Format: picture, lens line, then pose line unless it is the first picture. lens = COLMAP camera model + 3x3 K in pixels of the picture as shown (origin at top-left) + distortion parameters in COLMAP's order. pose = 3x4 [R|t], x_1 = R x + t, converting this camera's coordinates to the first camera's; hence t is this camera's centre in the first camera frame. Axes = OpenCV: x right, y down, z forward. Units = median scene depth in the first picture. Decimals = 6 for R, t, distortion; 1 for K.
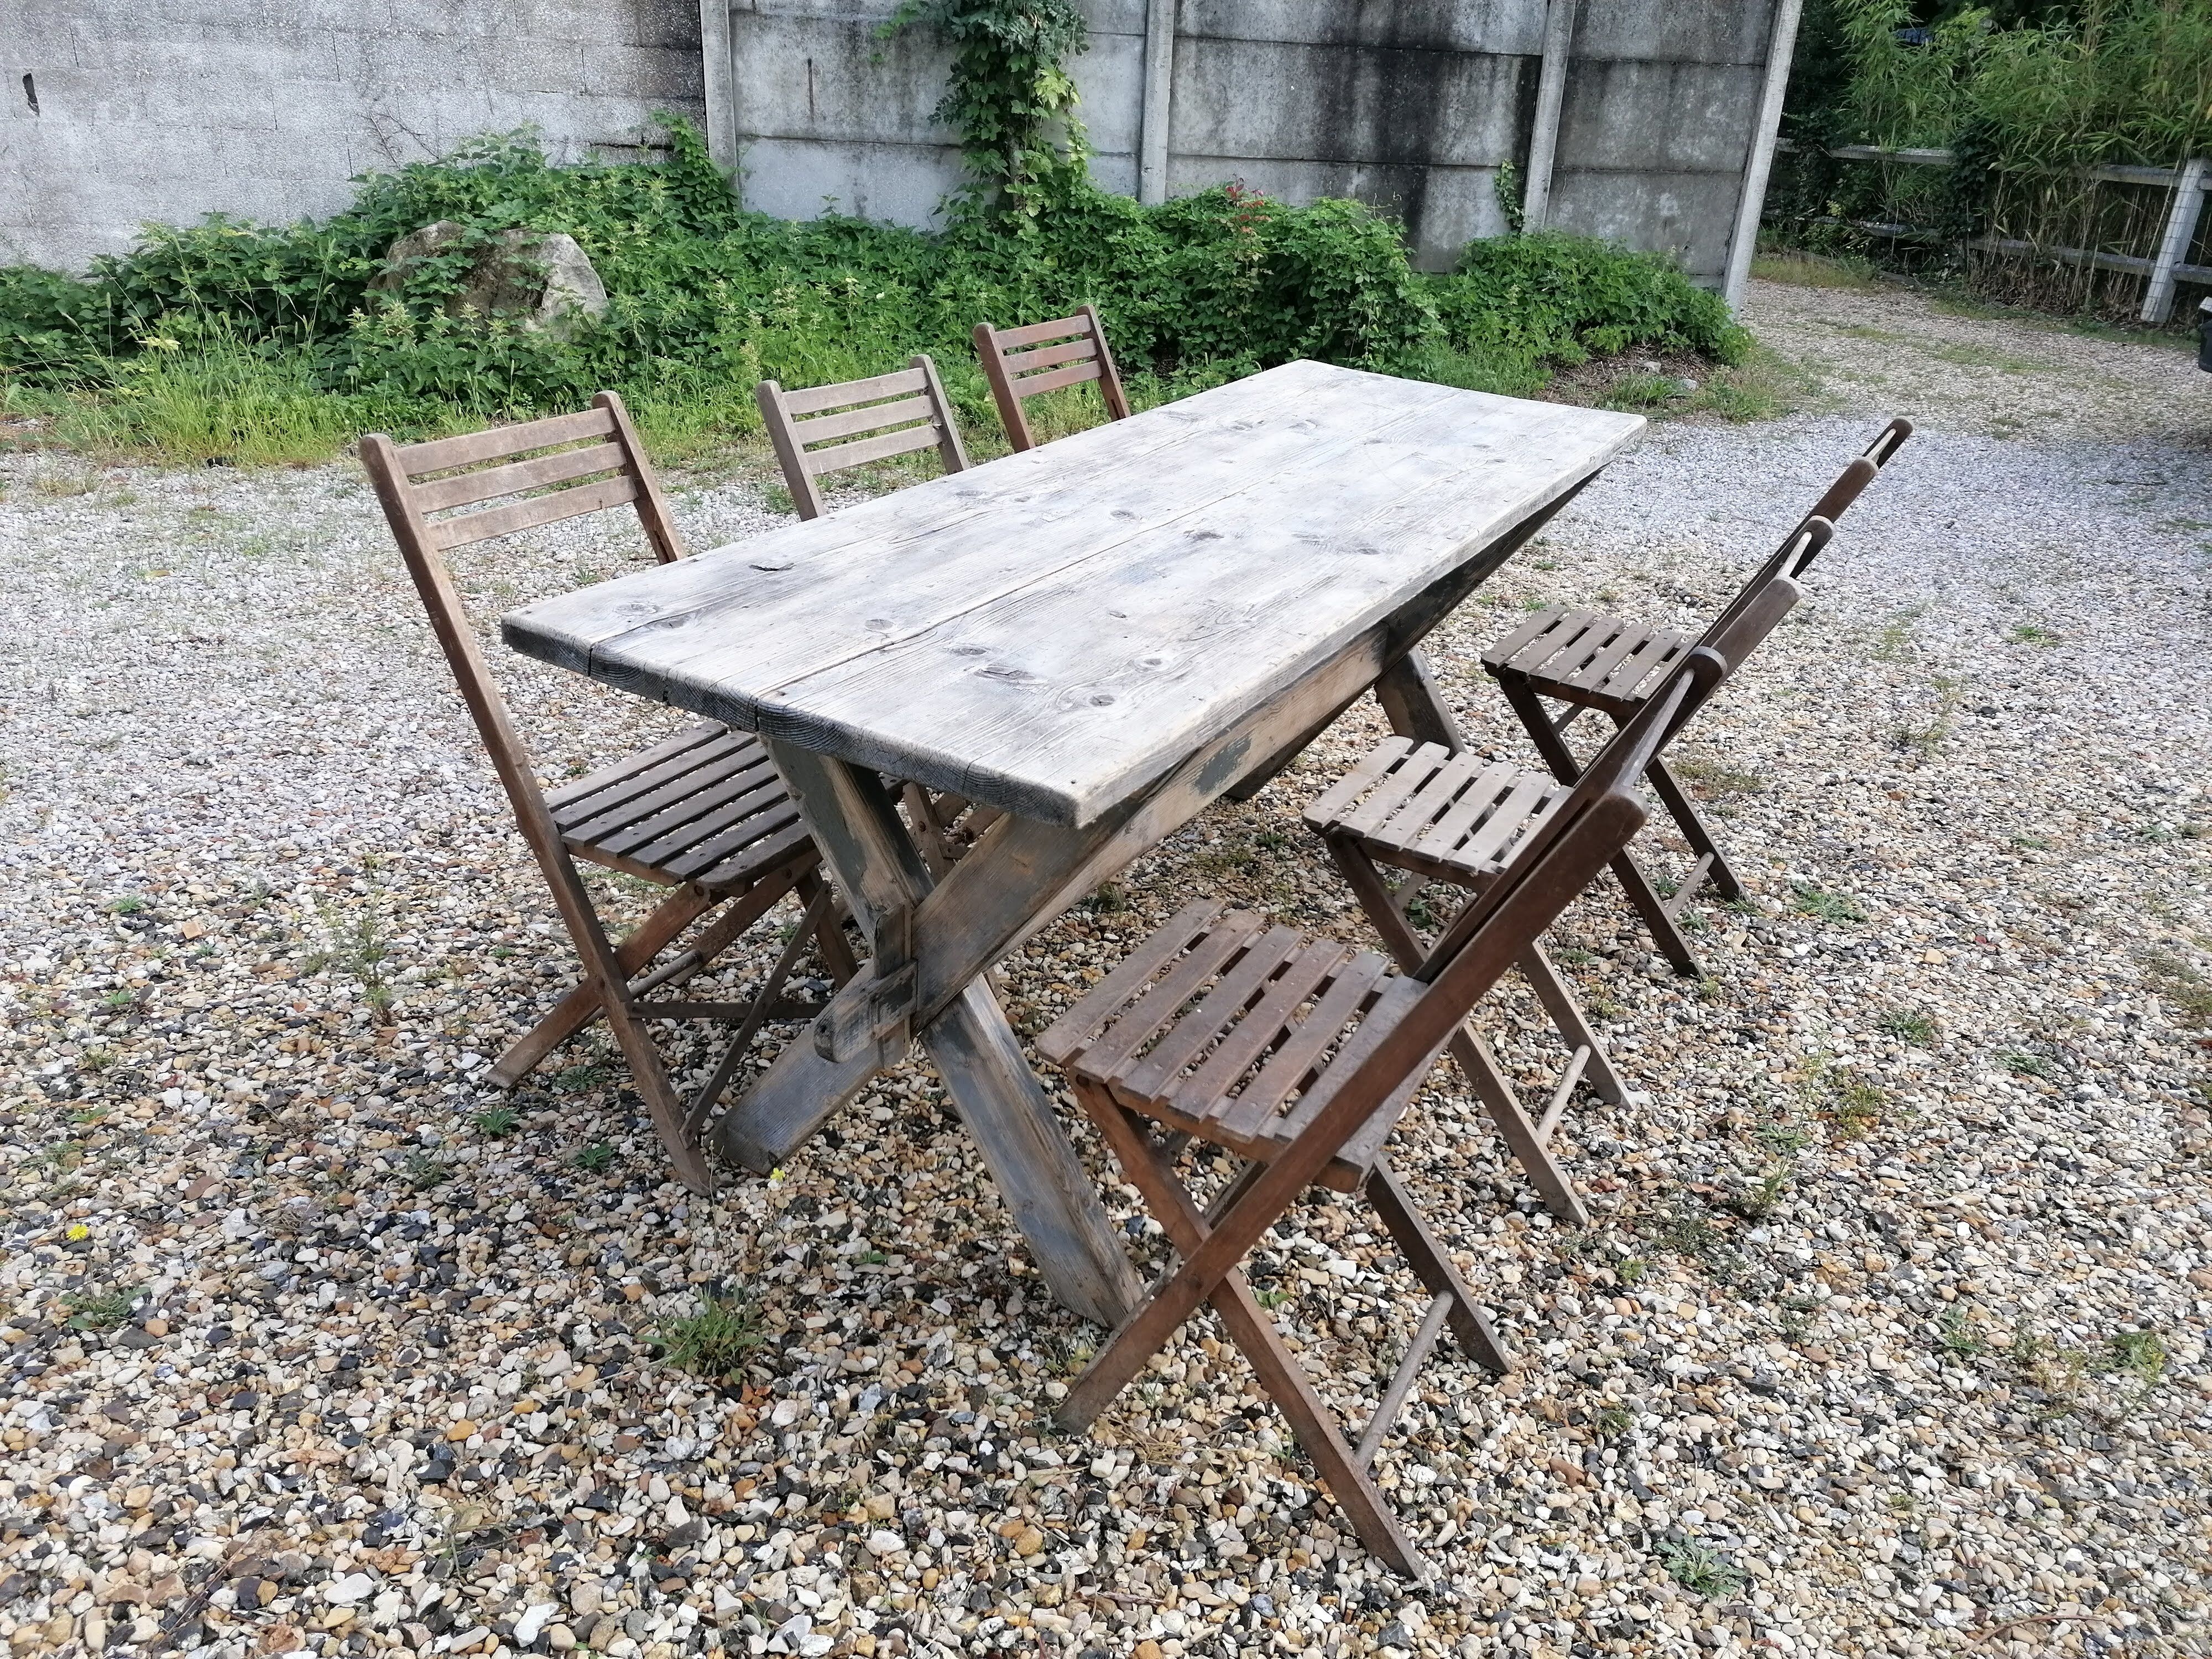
lens RADIAL K [[1637.5, 0, 1113.1], [0, 1637.5, 834.4], [0, 0, 1]] dist [0.125950, -0.174921]
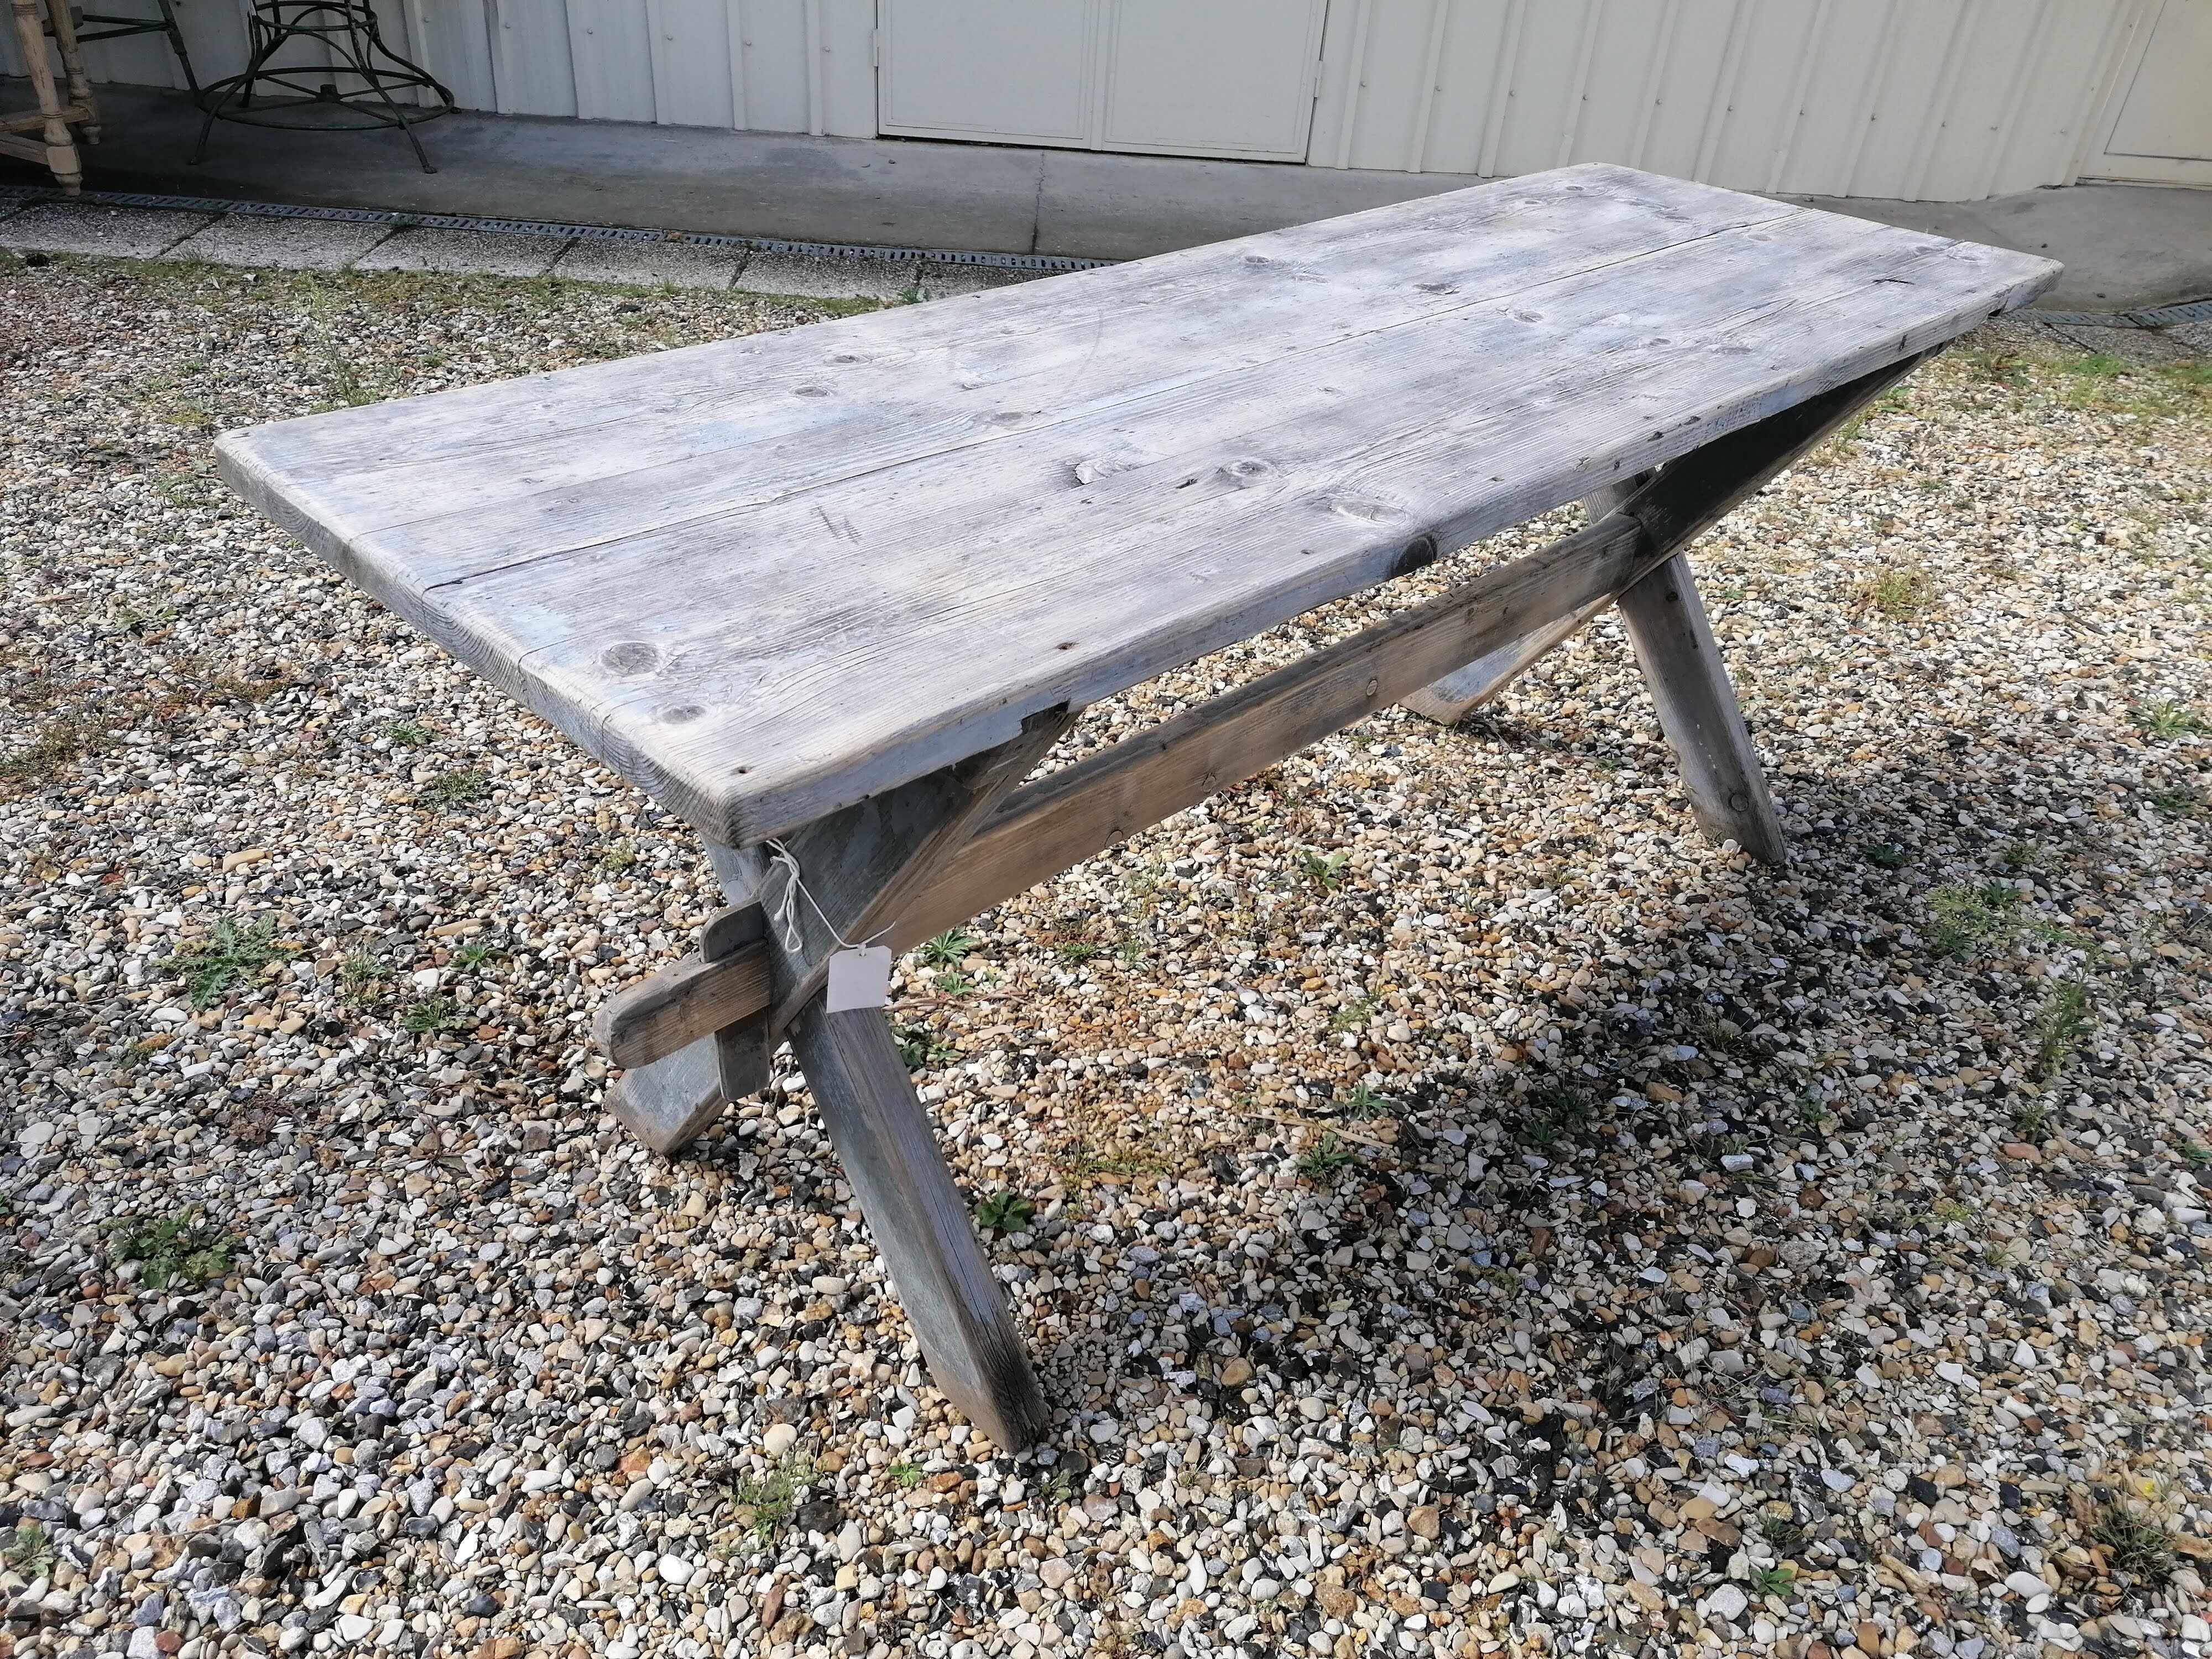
lens RADIAL K [[1642.2, 0, 1106.0], [0, 1642.2, 829.5], [0, 0, 1]] dist [0.114277, -0.143957]
pose [[-0.956133, -0.250768, 0.151413, 0.018107], [0.004349, 0.504675, 0.863298, -0.824267], [-0.292902, 0.826086, -0.481445, 1.770298]]
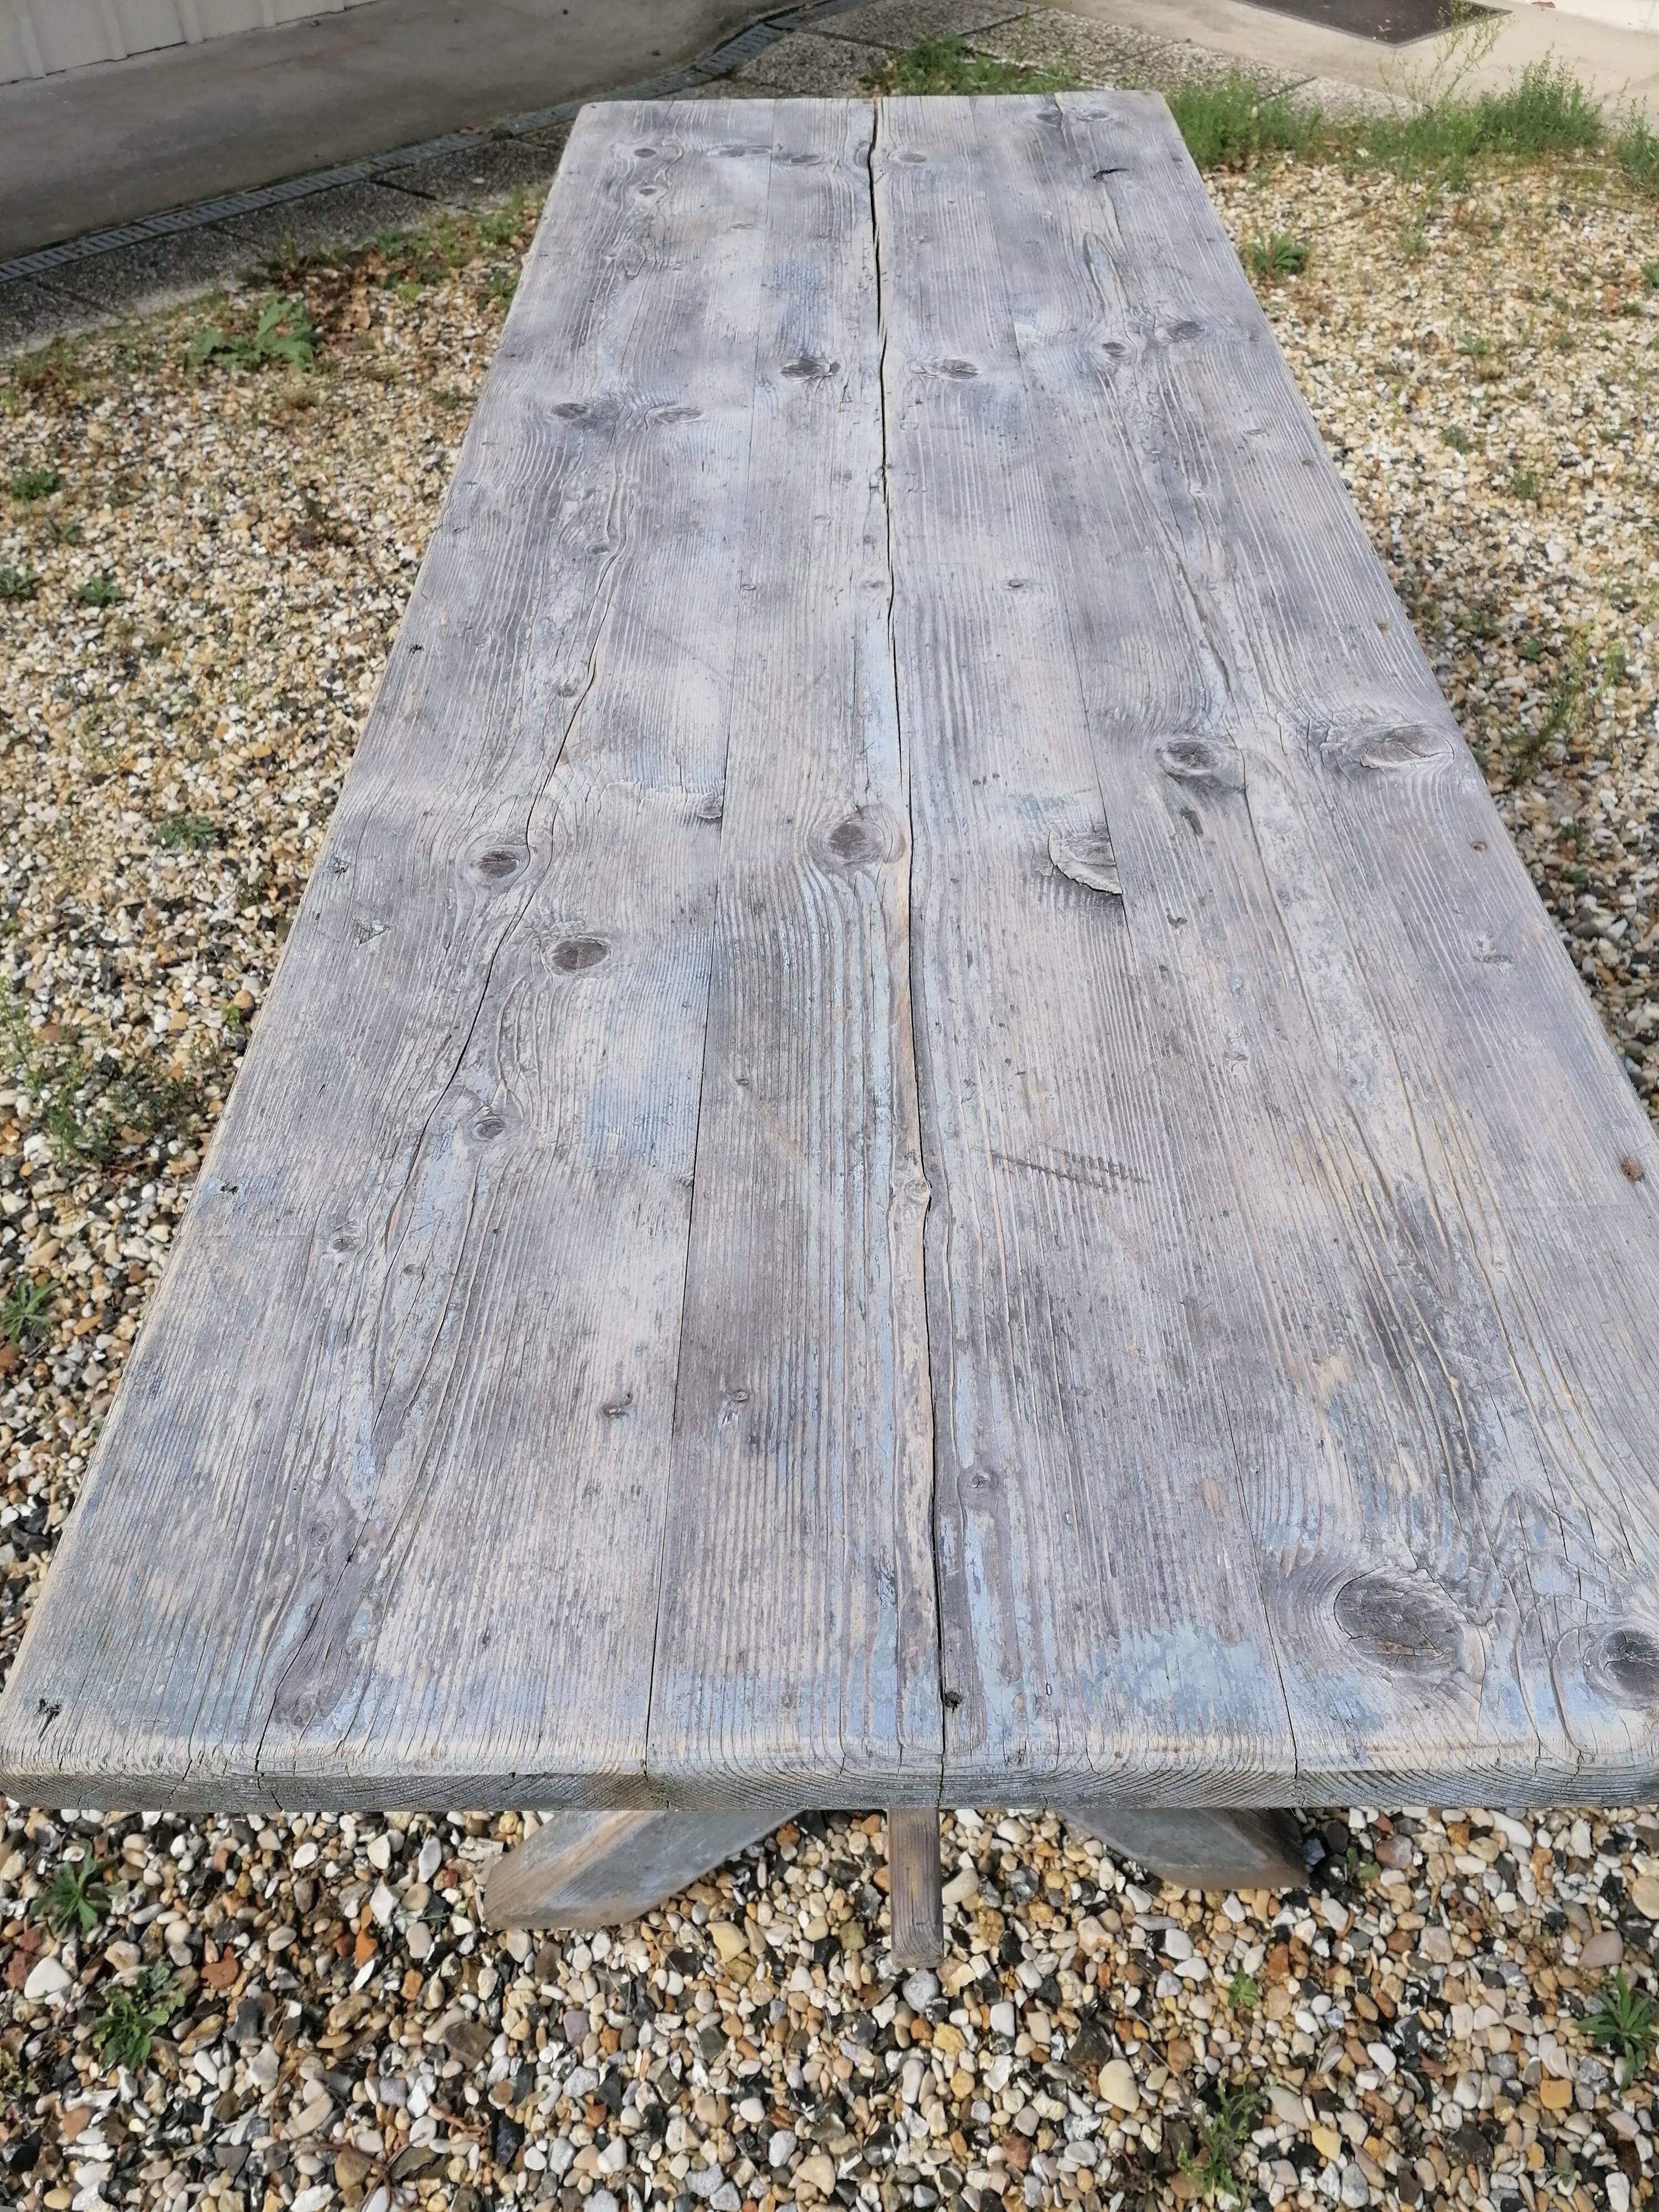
lens RADIAL K [[1666.0, 0, 820.7], [0, 1666.0, 1107.0], [0, 0, 1]] dist [0.091657, -0.129646]
pose [[-0.869981, 0.309358, -0.383966, 0.417581], [-0.256632, 0.380842, 0.888313, -0.696693], [0.421037, 0.871353, -0.251934, 1.483258]]
